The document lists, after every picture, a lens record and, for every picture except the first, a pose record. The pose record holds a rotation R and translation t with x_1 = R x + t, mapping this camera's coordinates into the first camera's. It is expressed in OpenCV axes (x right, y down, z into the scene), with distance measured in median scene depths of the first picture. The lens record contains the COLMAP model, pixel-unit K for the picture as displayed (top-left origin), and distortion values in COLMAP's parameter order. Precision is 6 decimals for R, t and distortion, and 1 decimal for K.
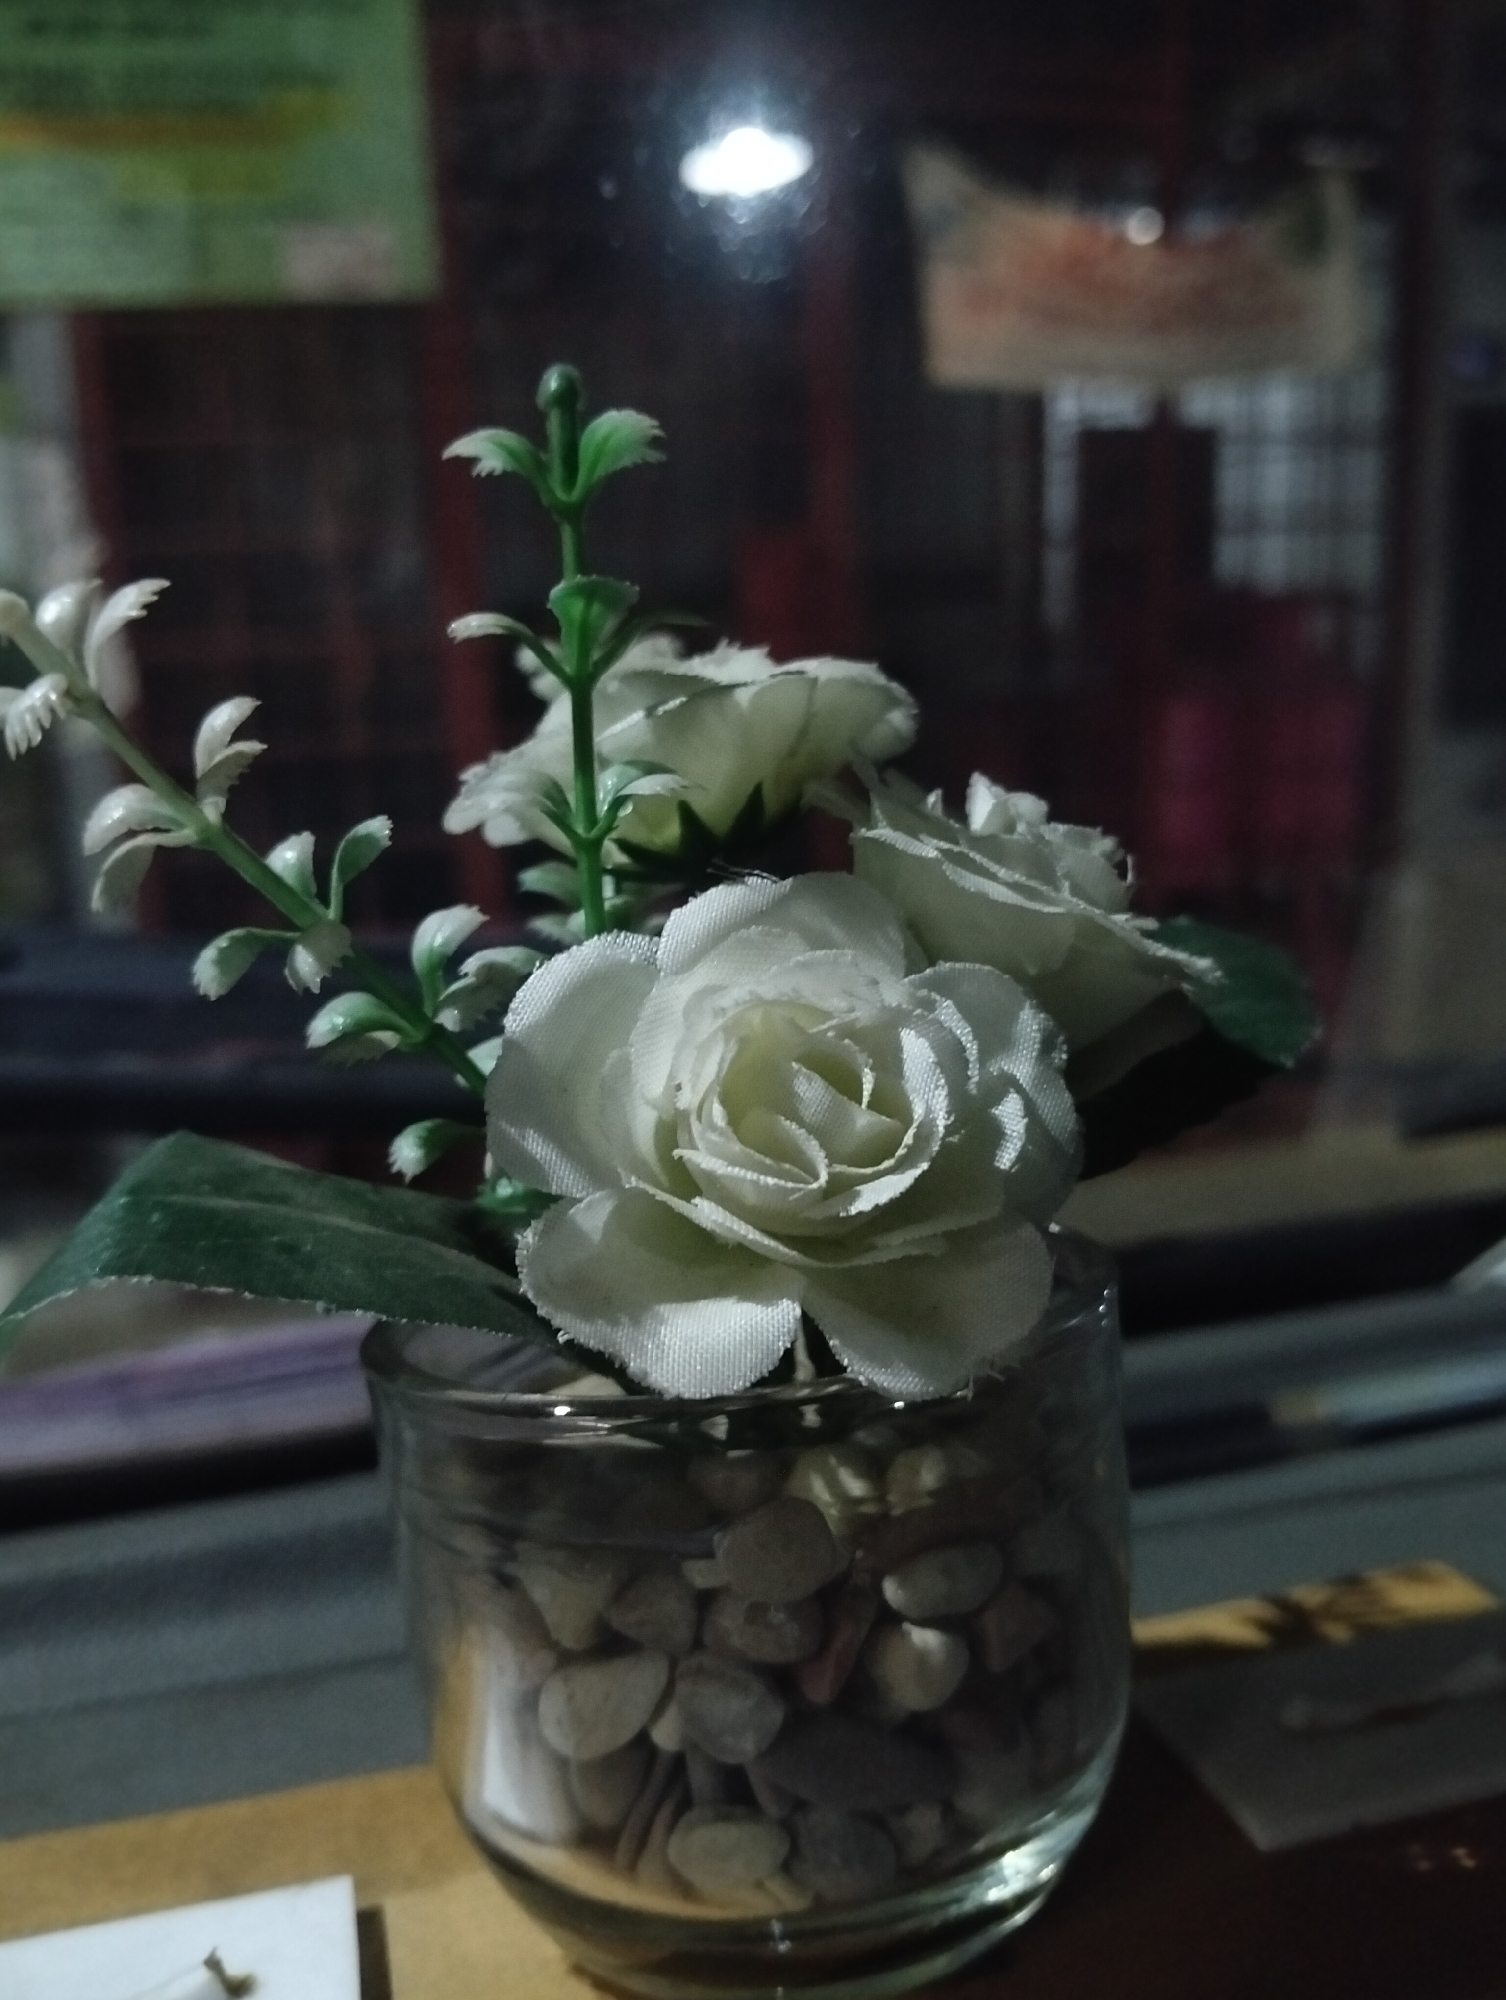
lens RADIAL K [[1723.8, 0, 812.7], [0, 1723.8, 1023.0], [0, 0, 1]] dist [0.032933, -0.134485]
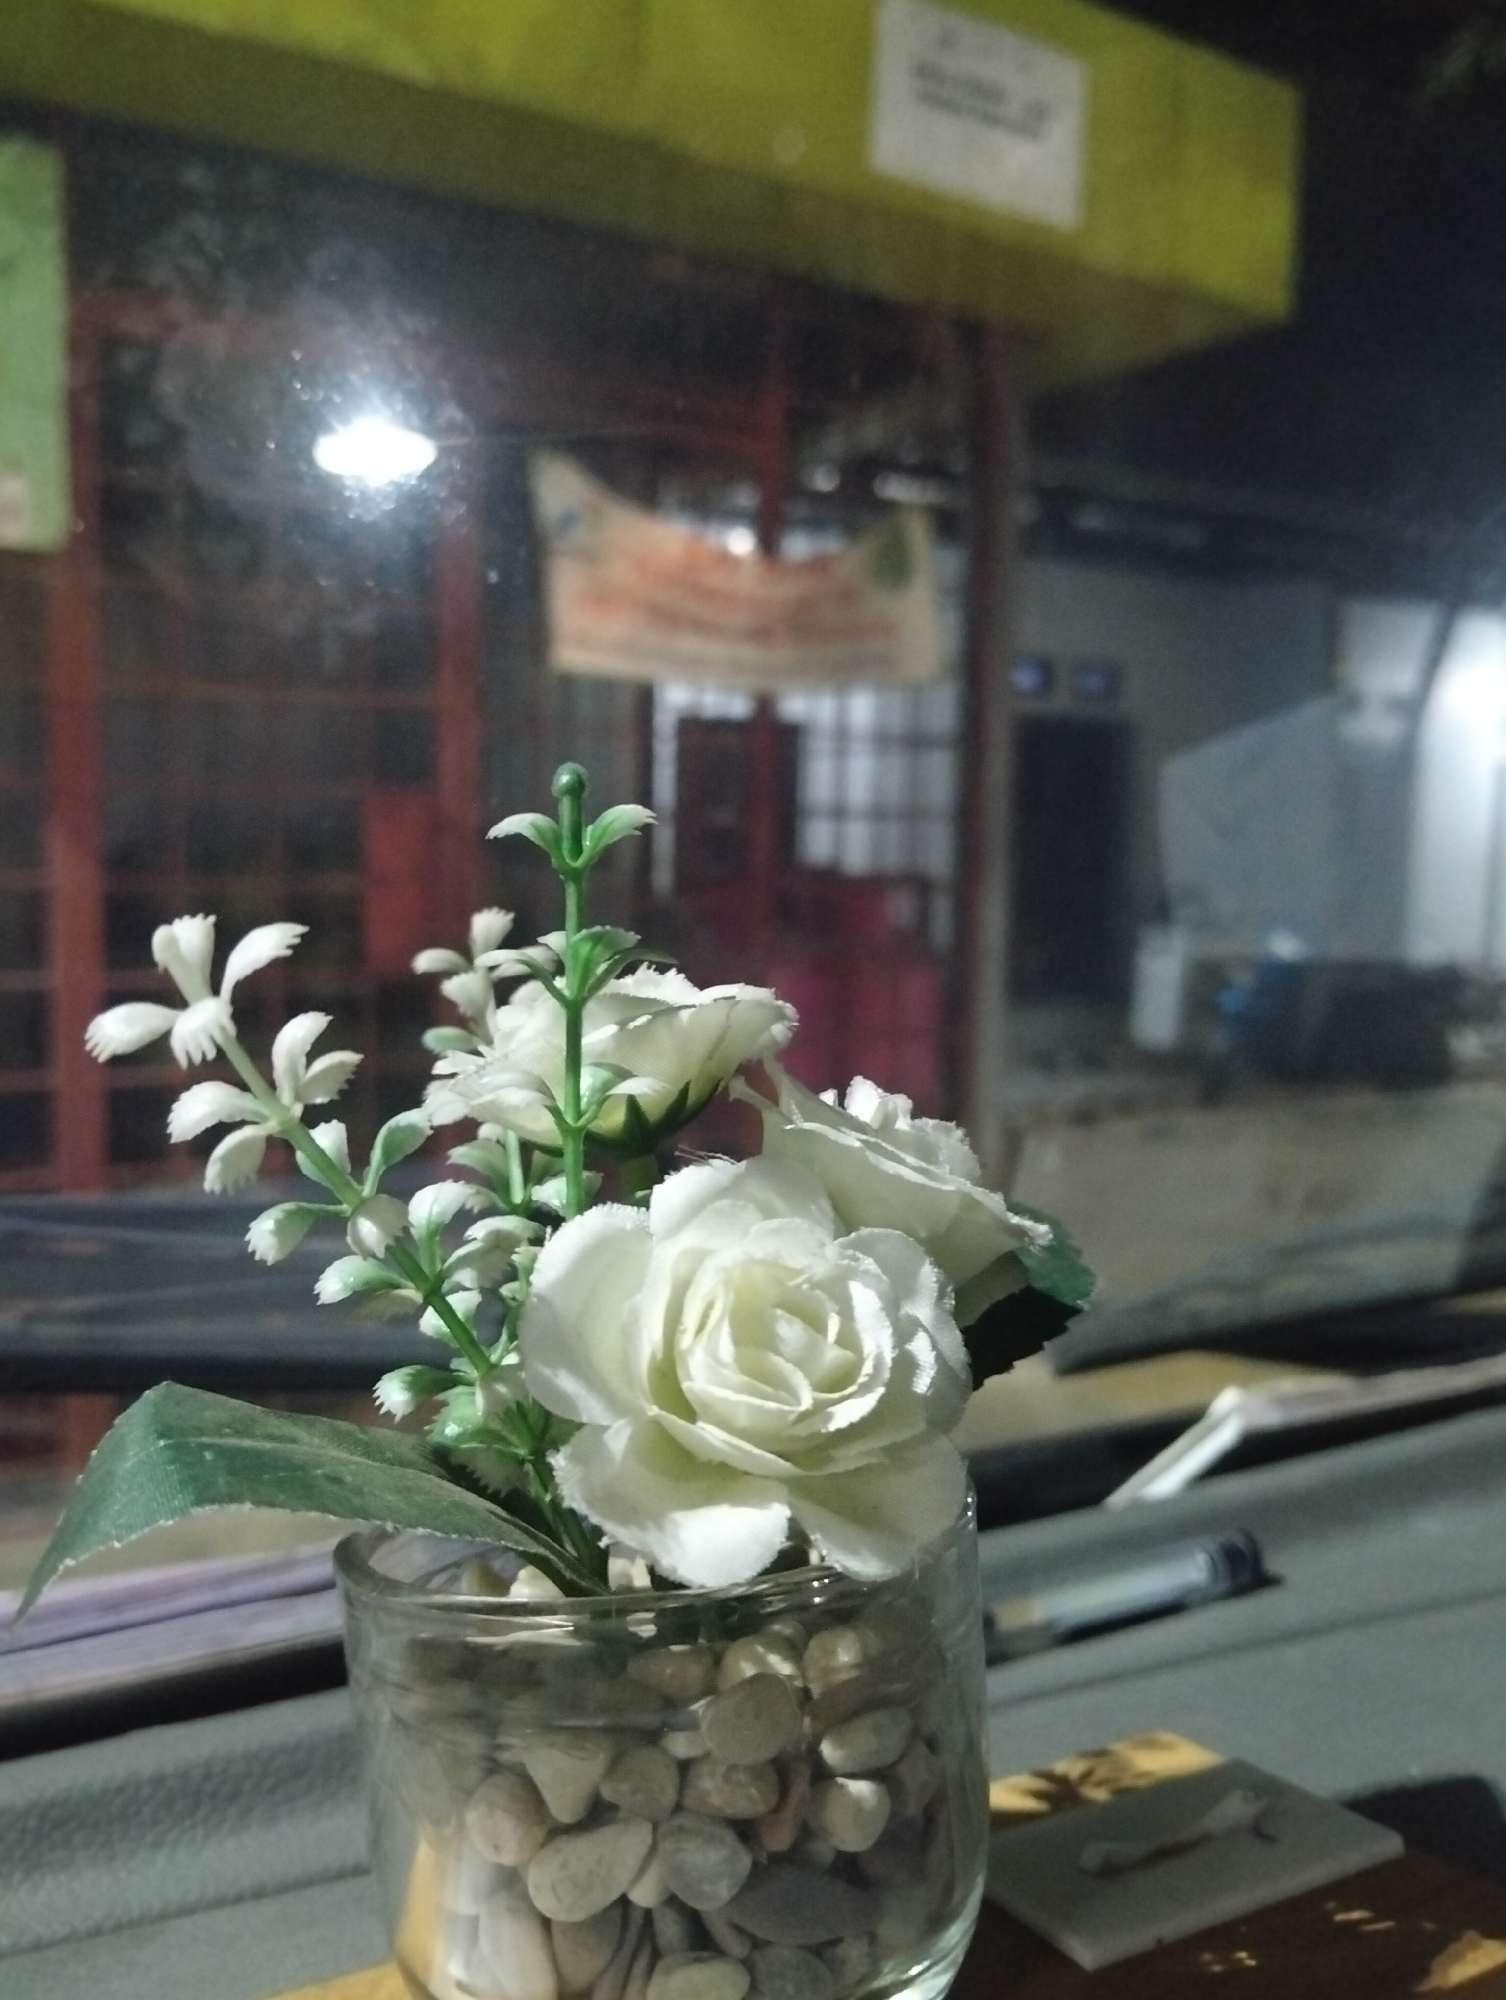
lens RADIAL K [[1723.8, 0, 761.4], [0, 1723.8, 1041.3], [0, 0, 1]] dist [0.032933, -0.134485]
pose [[0.975489, 0.018474, 0.219271, -0.255645], [0.011081, 0.991081, -0.132800, -0.003841], [-0.219768, 0.131975, 0.966584, -0.209489]]
